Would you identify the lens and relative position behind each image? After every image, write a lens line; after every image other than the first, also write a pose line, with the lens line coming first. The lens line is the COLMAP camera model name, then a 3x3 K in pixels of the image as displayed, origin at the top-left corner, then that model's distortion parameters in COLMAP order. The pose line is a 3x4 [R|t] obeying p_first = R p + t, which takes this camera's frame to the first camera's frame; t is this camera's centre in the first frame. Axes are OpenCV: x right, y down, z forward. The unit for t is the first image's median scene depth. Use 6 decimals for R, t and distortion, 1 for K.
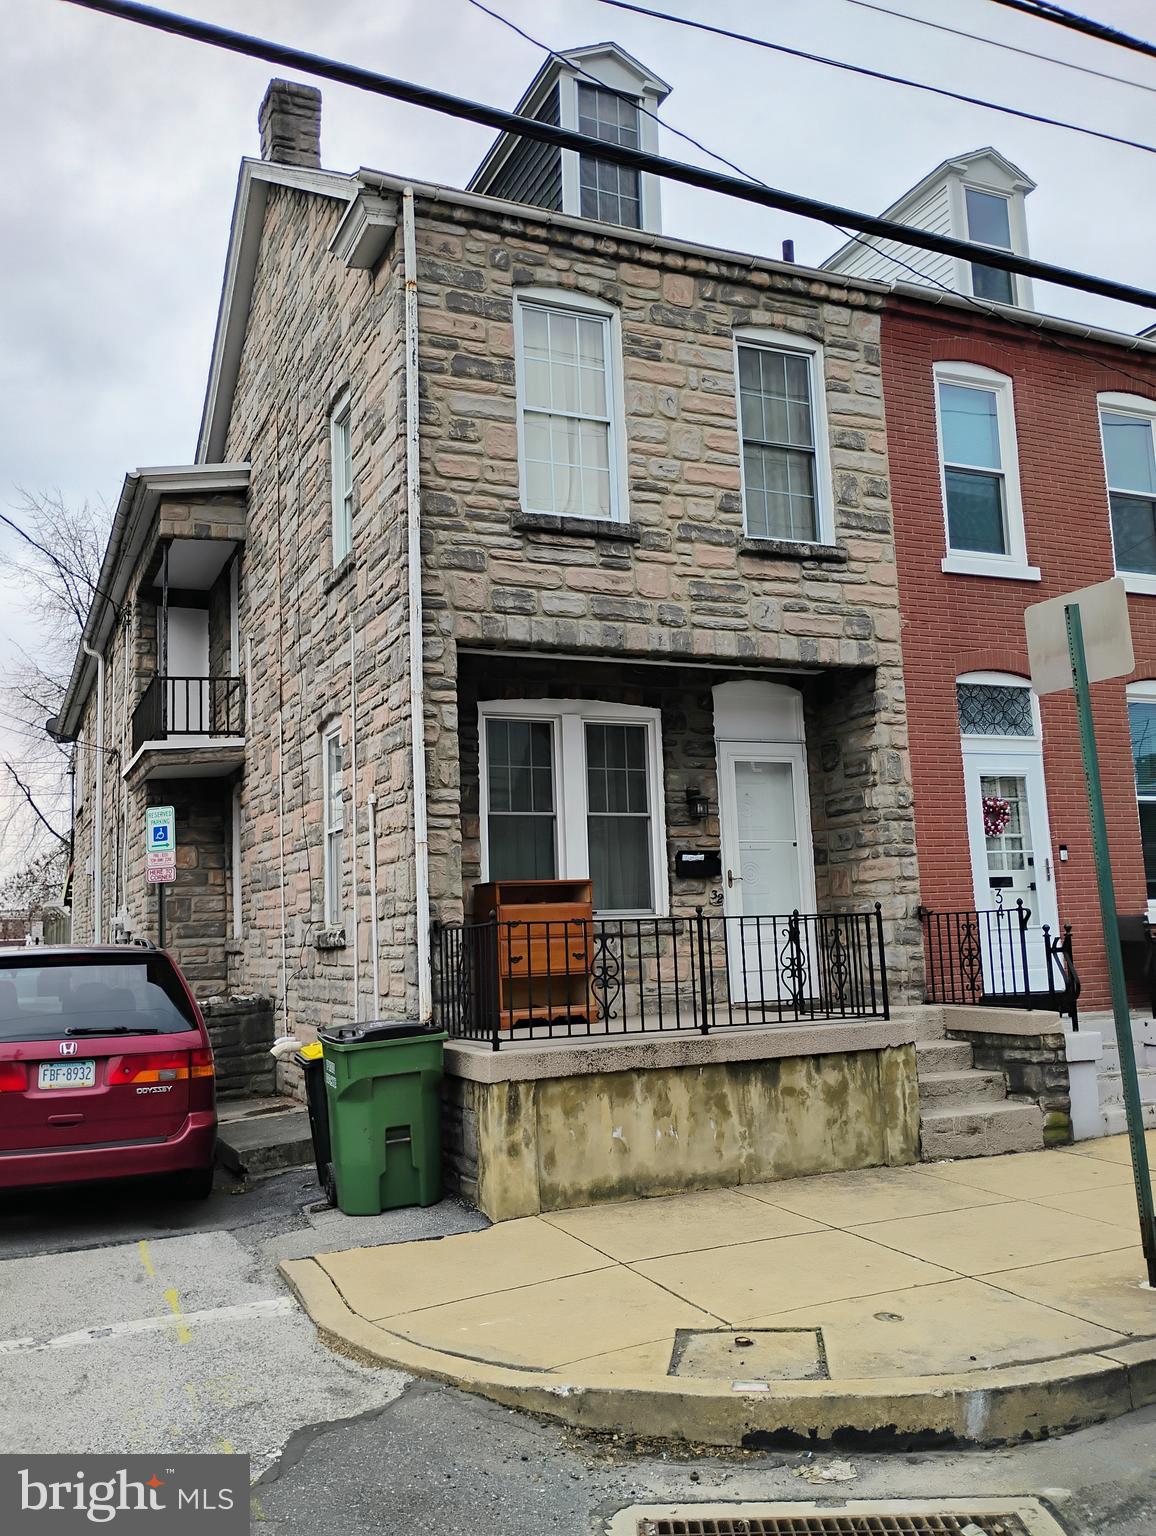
lens RADIAL K [[1261.6, 0, 578.0], [0, 1261.6, 767.8], [0, 0, 1]] dist [0.063146, -0.067399]
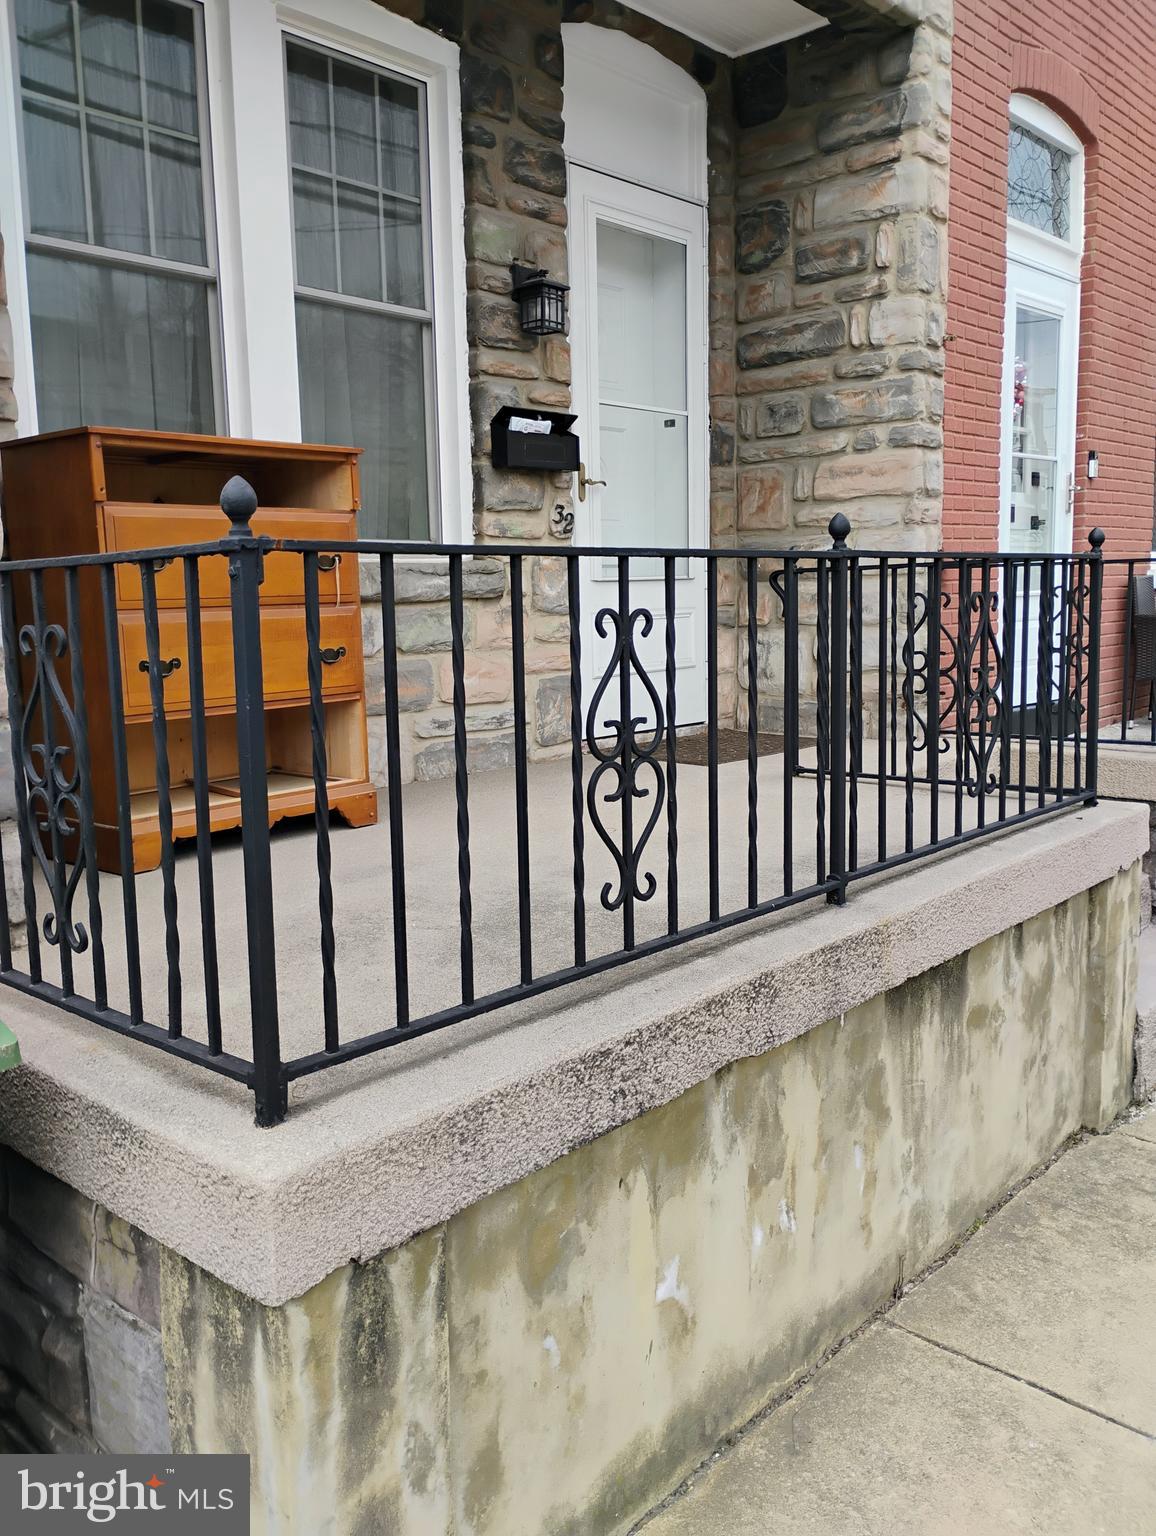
lens RADIAL K [[1261.6, 0, 573.8], [0, 1261.6, 759.9], [0, 0, 1]] dist [0.063146, -0.067399]
pose [[0.918181, -0.035707, 0.394548, -0.072749], [-0.067247, 0.967429, 0.244049, 0.074611], [-0.390411, -0.250613, 0.885873, 0.569624]]
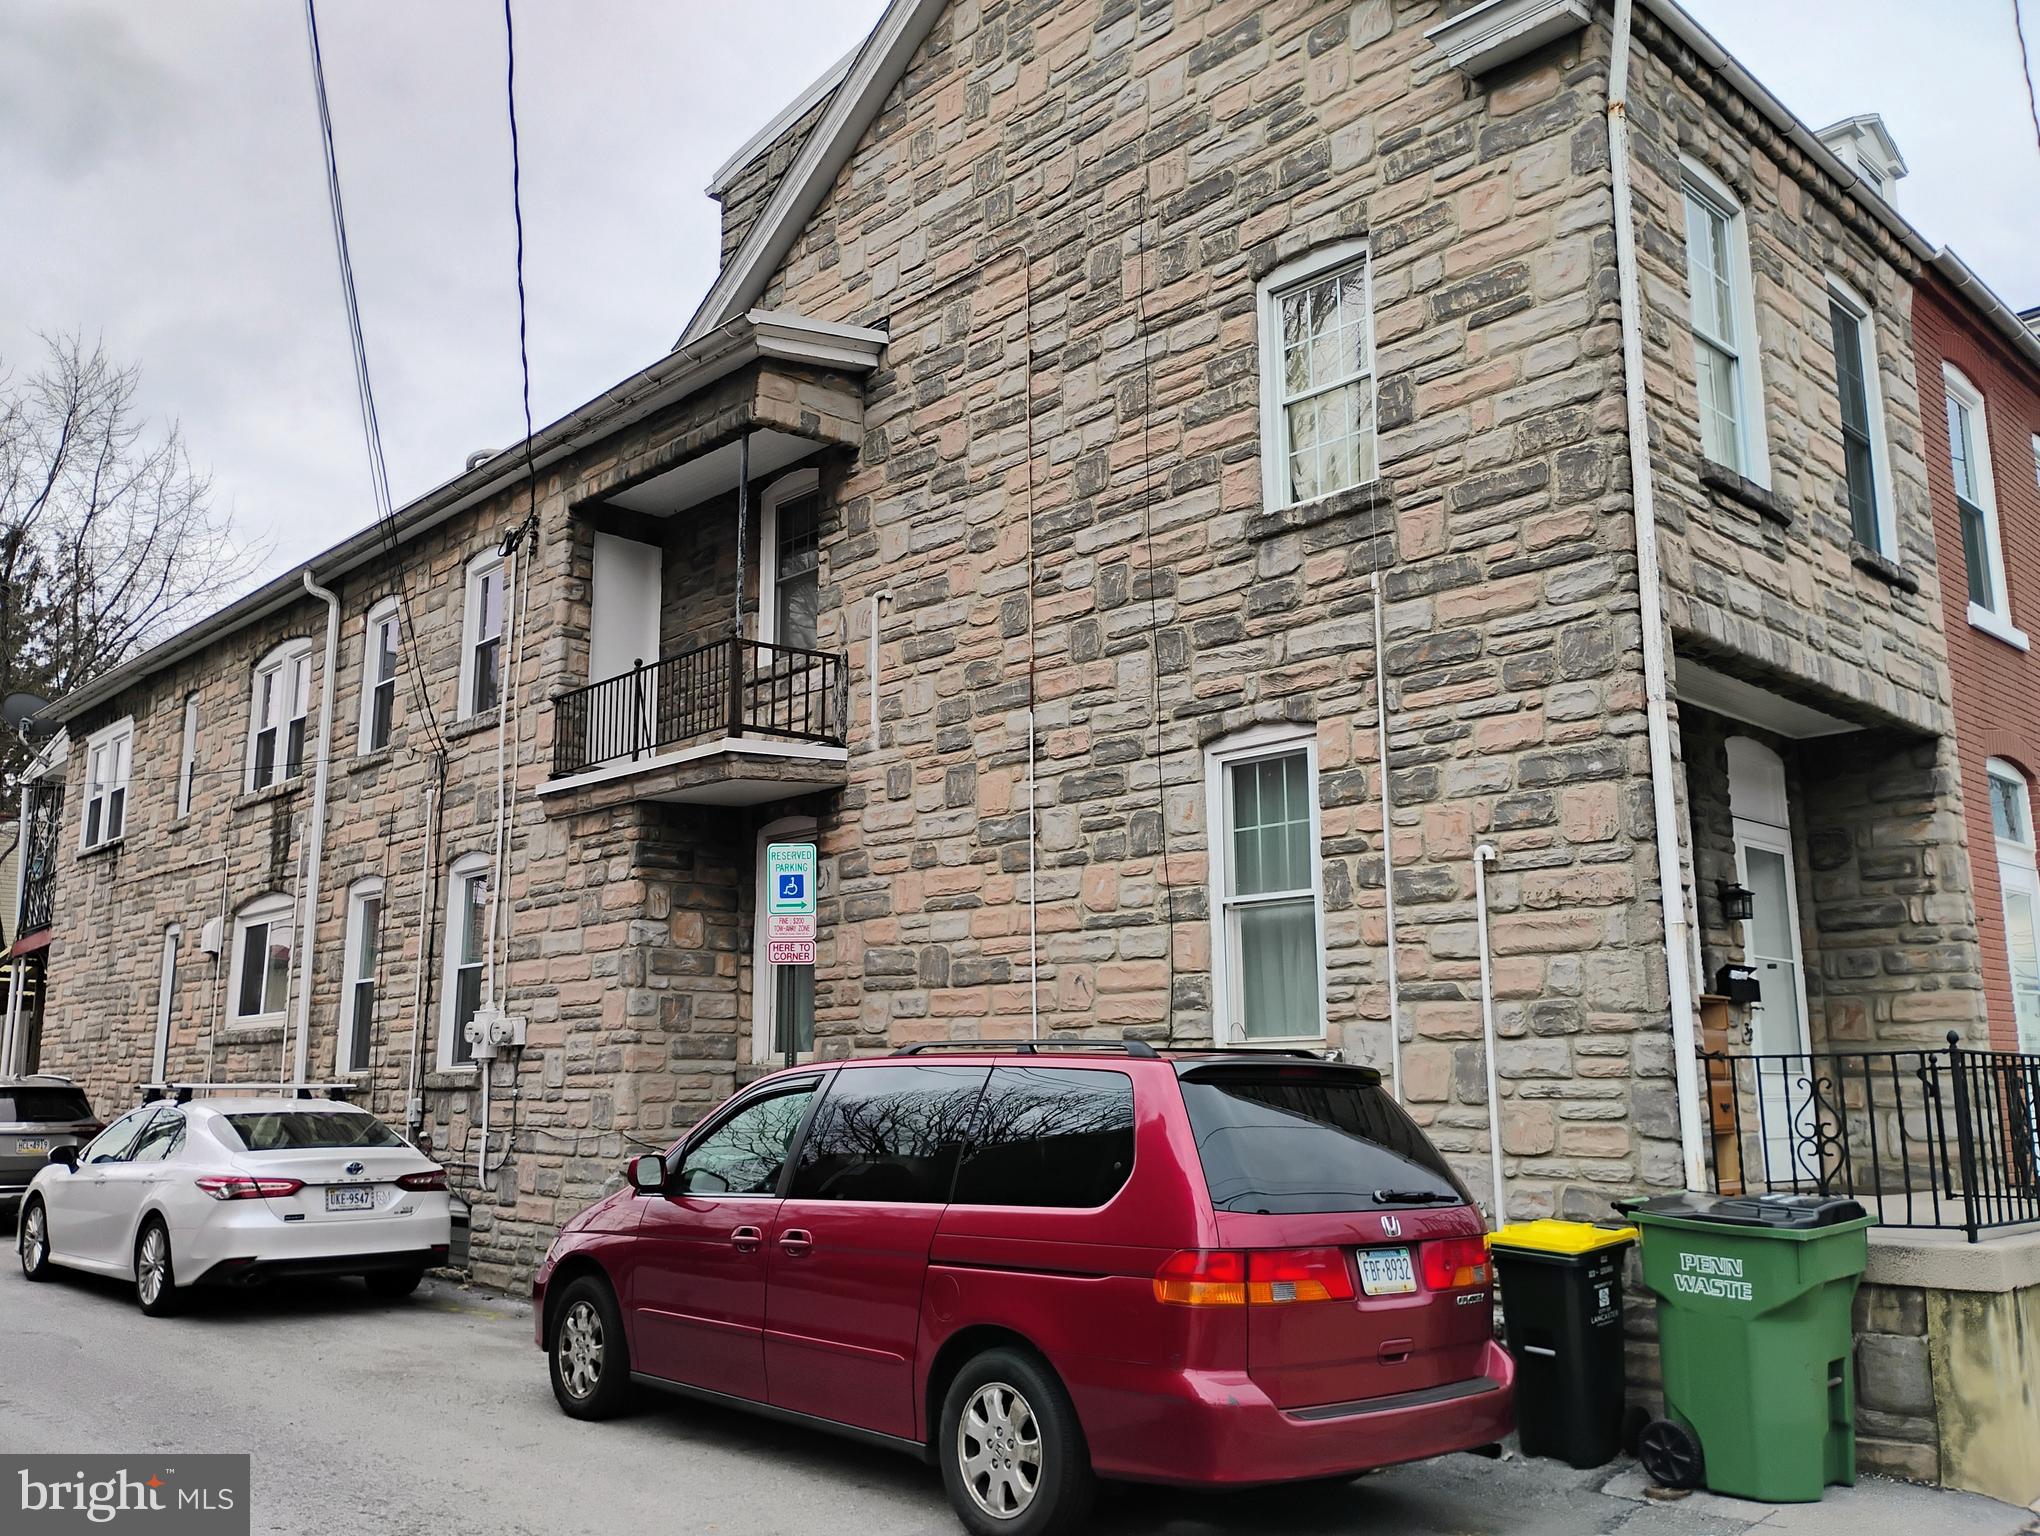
lens RADIAL K [[1675.6, 0, 1031.5], [0, 1675.6, 783.2], [0, 0, 1]] dist [0.063146, -0.067399]
pose [[0.942155, 0.096081, 0.321112, -0.598164], [-0.078219, 0.994607, -0.068102, 0.059388], [-0.325924, 0.039045, 0.944589, 0.221689]]
